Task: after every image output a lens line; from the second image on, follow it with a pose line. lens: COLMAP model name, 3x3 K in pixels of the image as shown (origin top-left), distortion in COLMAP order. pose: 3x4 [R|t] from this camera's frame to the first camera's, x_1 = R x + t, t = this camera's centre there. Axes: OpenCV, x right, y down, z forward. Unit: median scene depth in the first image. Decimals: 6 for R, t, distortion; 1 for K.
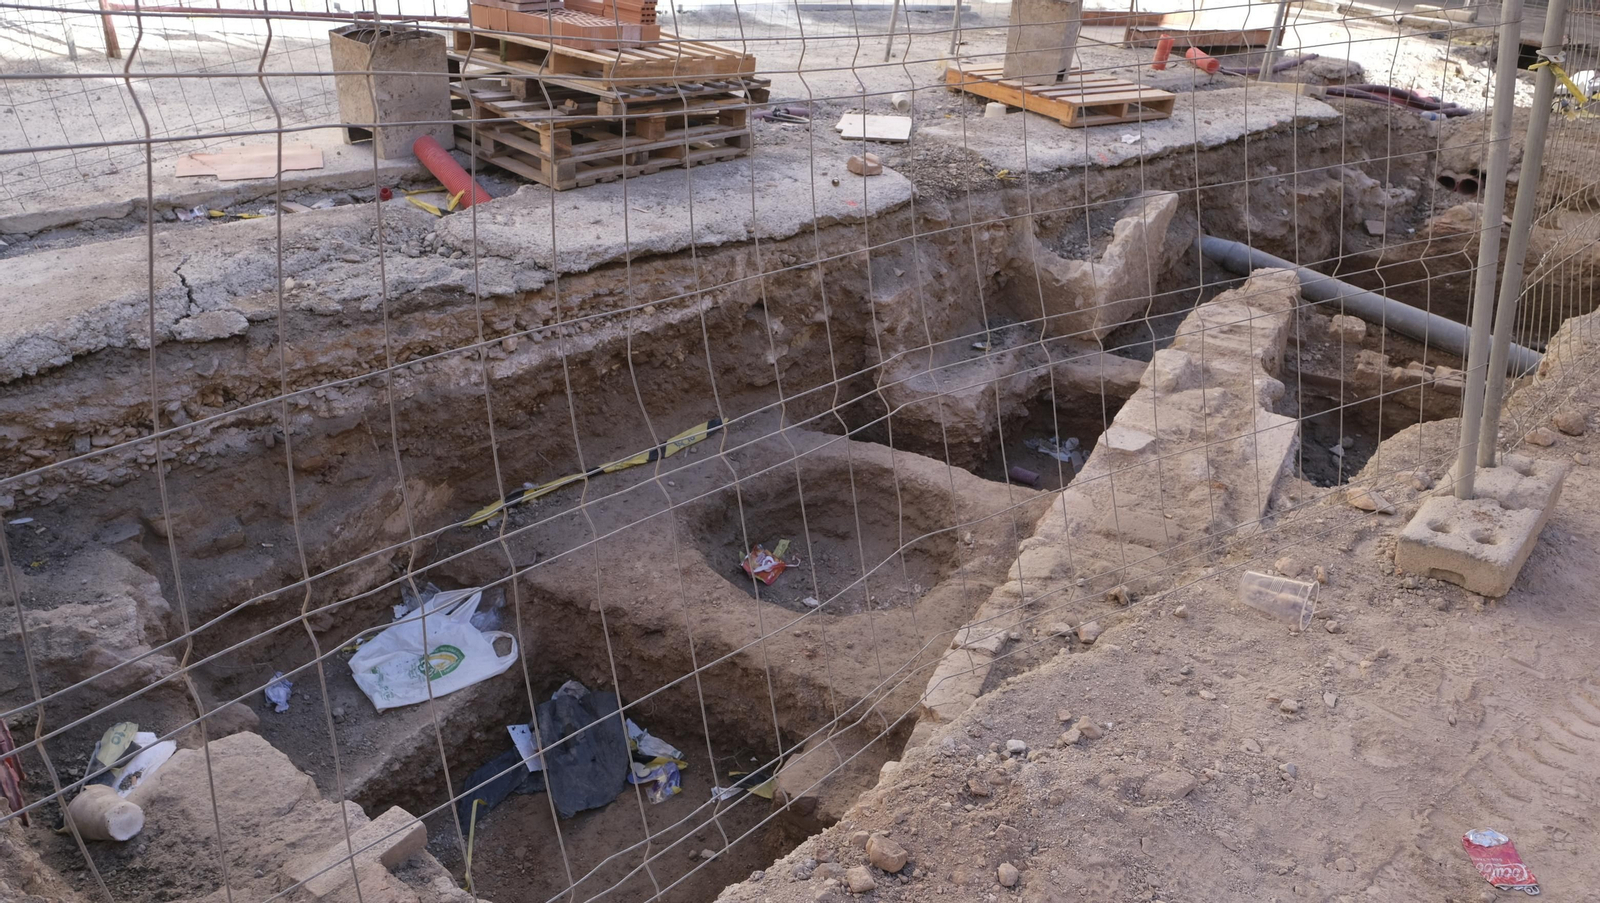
lens RADIAL K [[1078.4, 0, 805.5], [0, 1078.4, 449.6], [0, 0, 1]] dist [-0.039893, 0.026457]
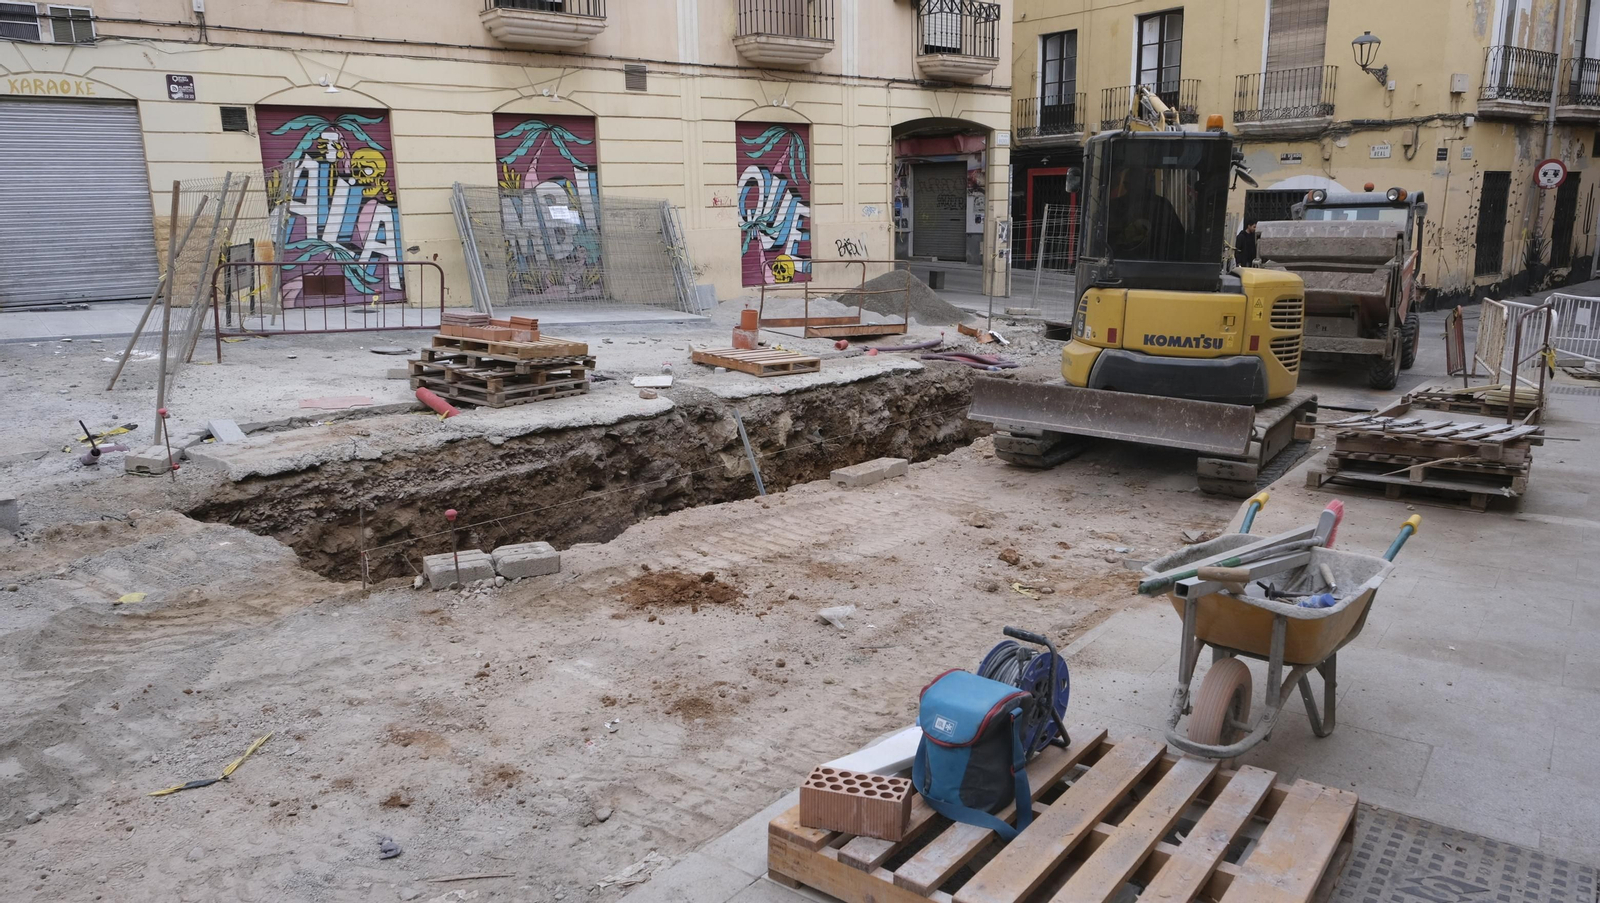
lens RADIAL K [[1078.4, 0, 805.5], [0, 1078.4, 449.6], [0, 0, 1]] dist [-0.039893, 0.026457]
pose [[0.979773, -0.058459, 0.191384, -0.054063], [0.107916, 0.959746, -0.259308, 0.449056], [-0.168521, 0.274717, 0.946642, -1.060467]]
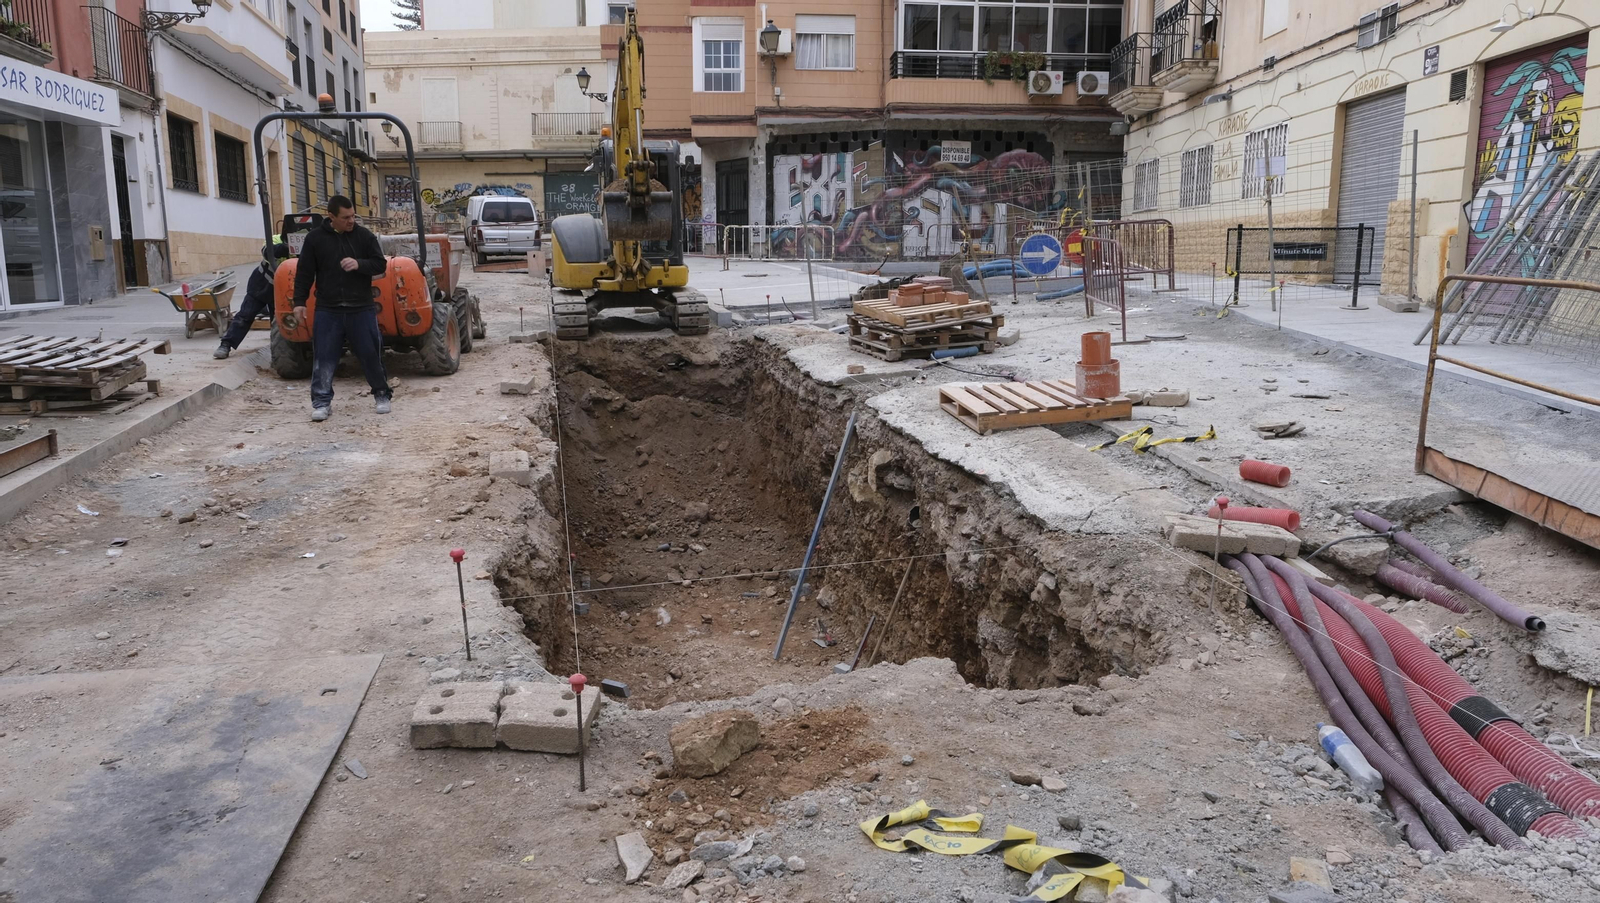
lens RADIAL K [[1075.1, 0, 805.1], [0, 1075.1, 452.8], [0, 0, 1]] dist [-0.032862, 0.006136]
pose [[-0.470376, 0.155043, -0.868739, 2.122899], [-0.423176, 0.824241, 0.376229, -0.975949], [0.774383, 0.544599, -0.322093, 1.915966]]
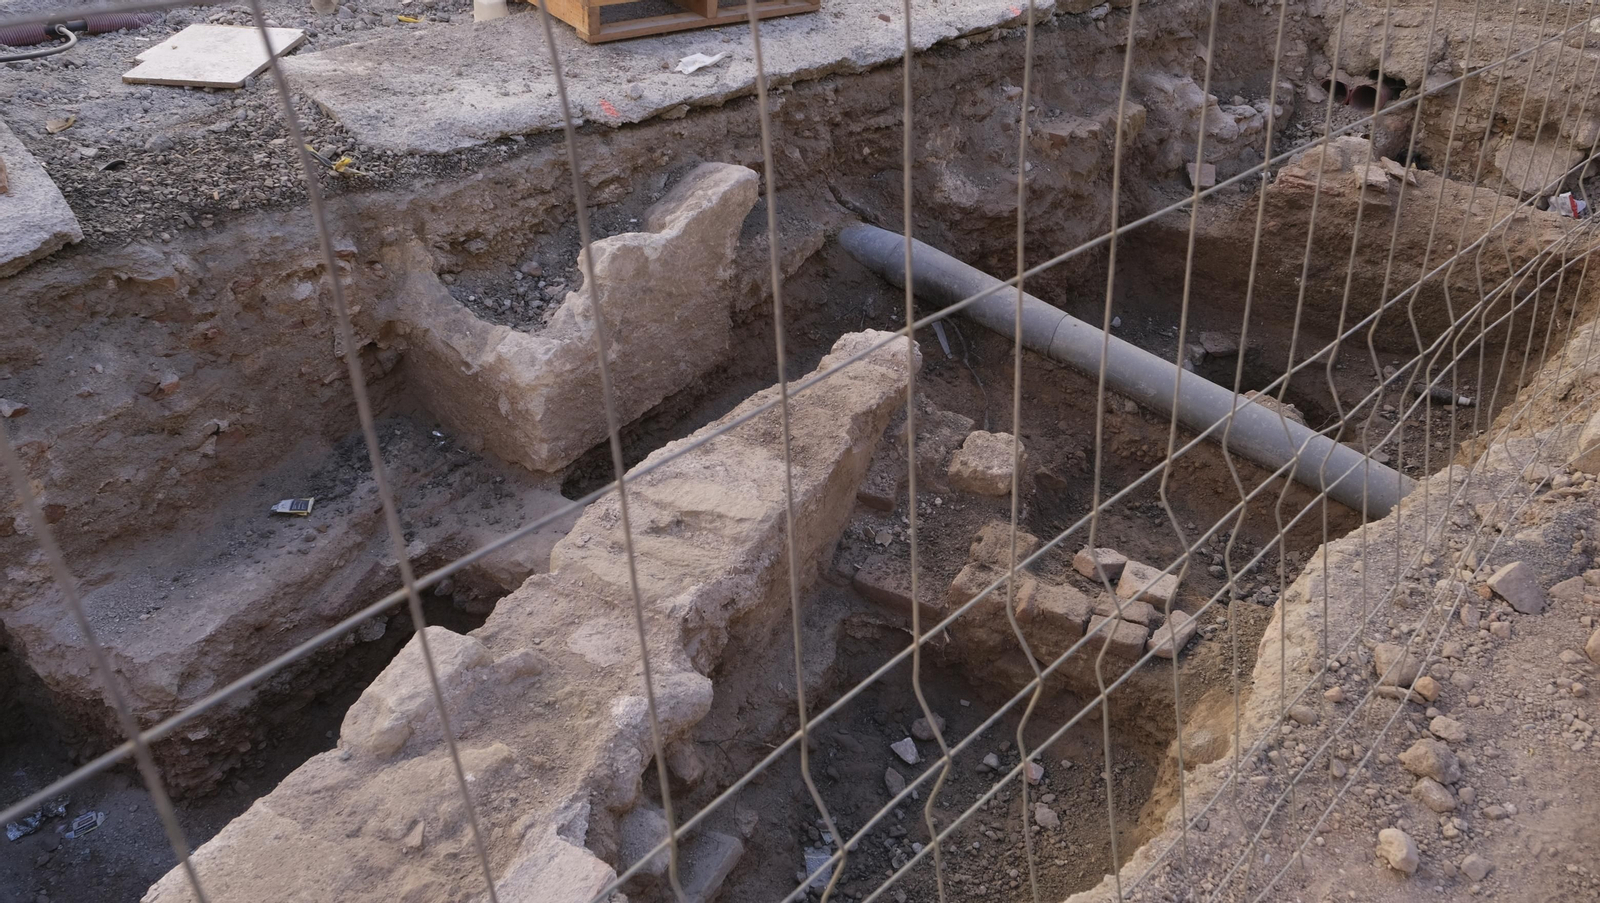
lens RADIAL K [[1197.5, 0, 800.0], [0, 1197.5, 451.5], [0, 0, 1]] dist [-0.028059, 0.036793]
pose [[0.999597, -0.020395, 0.019742, 0.503786], [0.018088, 0.993689, 0.110705, -0.230720], [-0.021875, -0.110303, 0.993657, 0.524938]]
